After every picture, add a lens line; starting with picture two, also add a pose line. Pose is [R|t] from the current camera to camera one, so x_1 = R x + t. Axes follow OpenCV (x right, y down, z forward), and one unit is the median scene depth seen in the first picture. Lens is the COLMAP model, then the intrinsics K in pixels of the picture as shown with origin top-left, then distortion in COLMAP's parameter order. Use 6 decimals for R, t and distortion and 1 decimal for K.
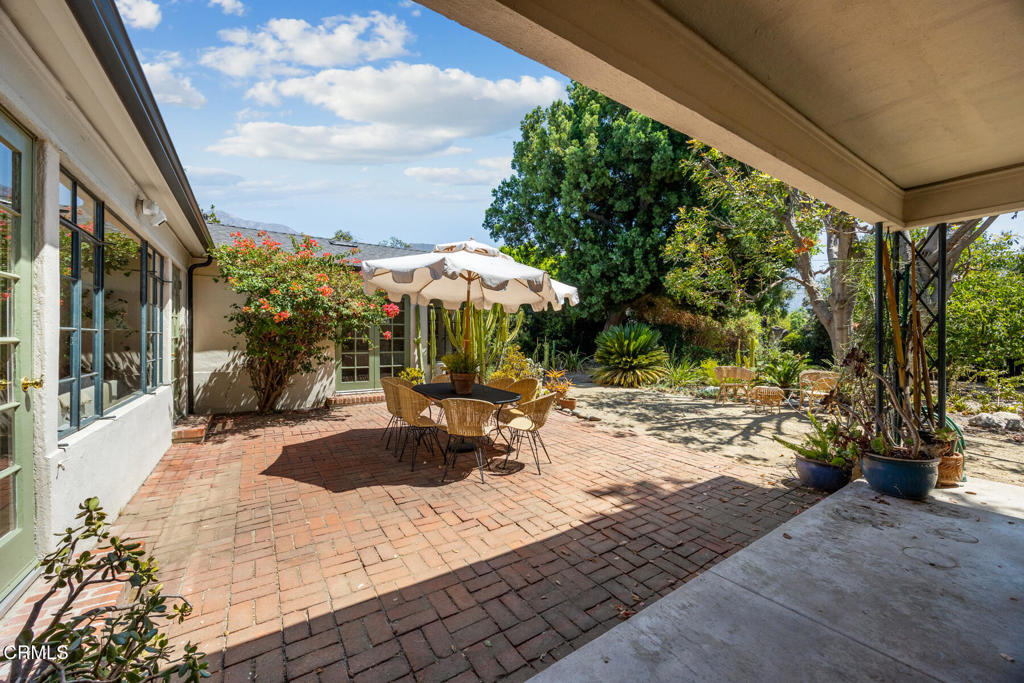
lens RADIAL K [[390.9, 0, 512.0], [0, 390.9, 341.5], [0, 0, 1]] dist [-0.005629, 0.000119]
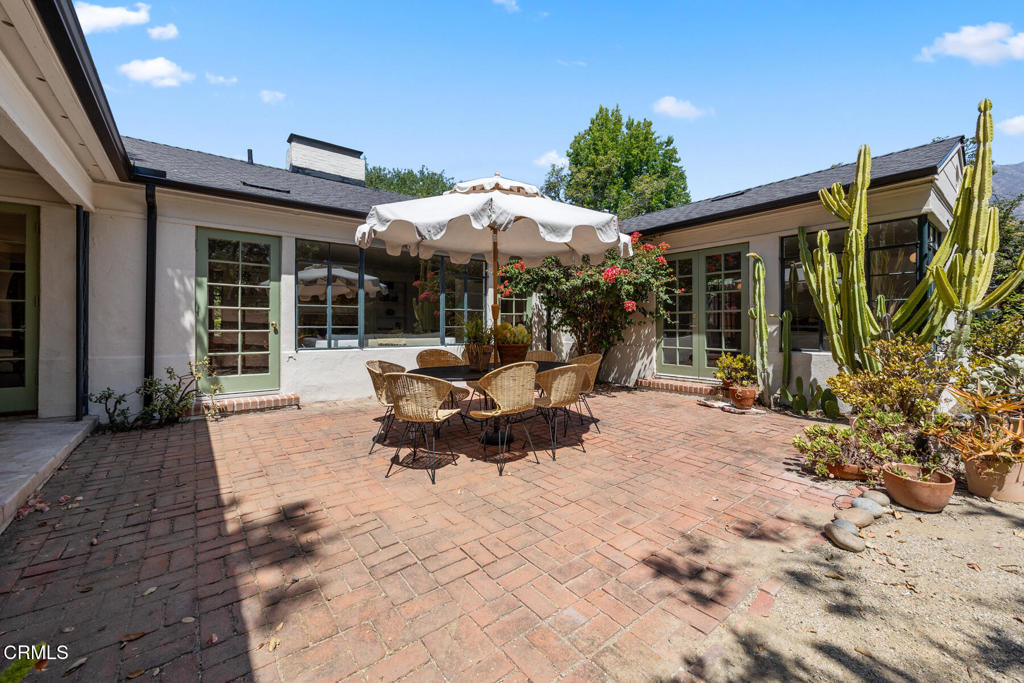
lens RADIAL K [[407.3, 0, 509.9], [0, 407.3, 328.0], [0, 0, 1]] dist [-0.005919, 0.000014]
pose [[0.068393, 0.005151, -0.997645, 0.401644], [-0.009602, 0.999944, 0.004504, 0.022529], [0.997612, 0.009272, 0.068439, 0.547665]]
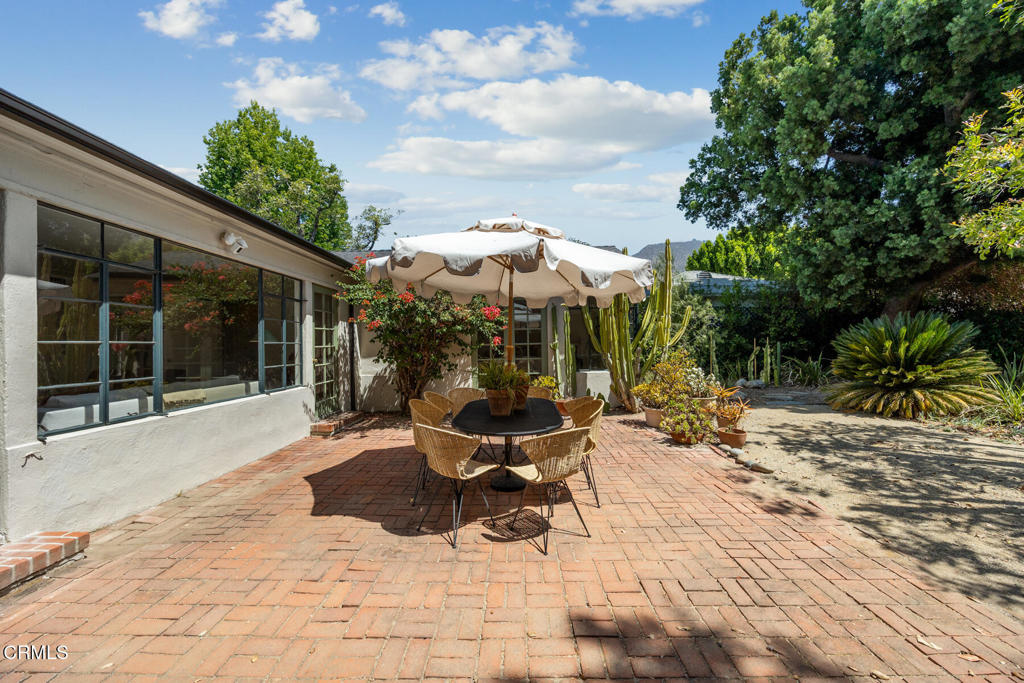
lens RADIAL K [[390.9, 0, 512.0], [0, 390.9, 341.5], [0, 0, 1]] dist [-0.005629, 0.000119]
pose [[0.825978, -0.017777, -0.563422, 0.183161], [0.012291, 0.999833, -0.013529, -0.000928], [0.563568, 0.004250, 0.826059, 0.202453]]
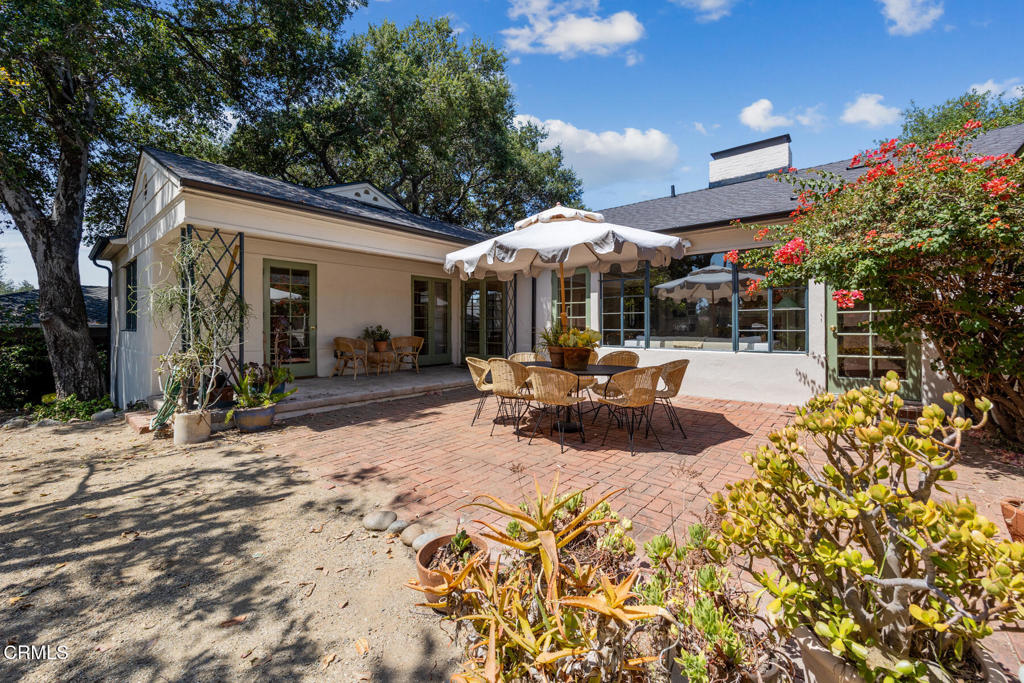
lens RADIAL K [[407.3, 0, 509.9], [0, 407.3, 328.0], [0, 0, 1]] dist [-0.005919, 0.000014]
pose [[-0.964060, 0.004358, -0.265648, 0.149929], [0.000466, 0.999892, 0.014713, 0.009329], [0.265683, 0.014060, -0.963958, 1.080113]]
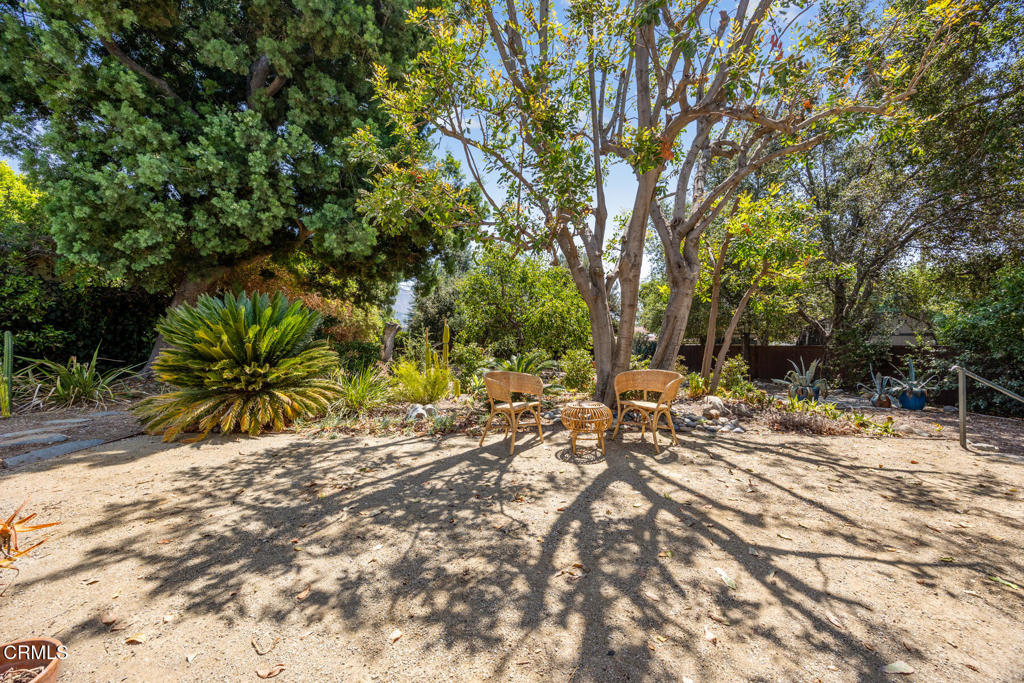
lens RADIAL K [[394.9, 0, 506.5], [0, 394.9, 339.2], [0, 0, 1]] dist [-0.001586, -0.000149]
pose [[0.566372, -0.007269, 0.824118, 0.113339], [0.012514, 0.999922, 0.000220, 0.019456], [-0.824055, 0.010188, 0.566419, 0.646135]]
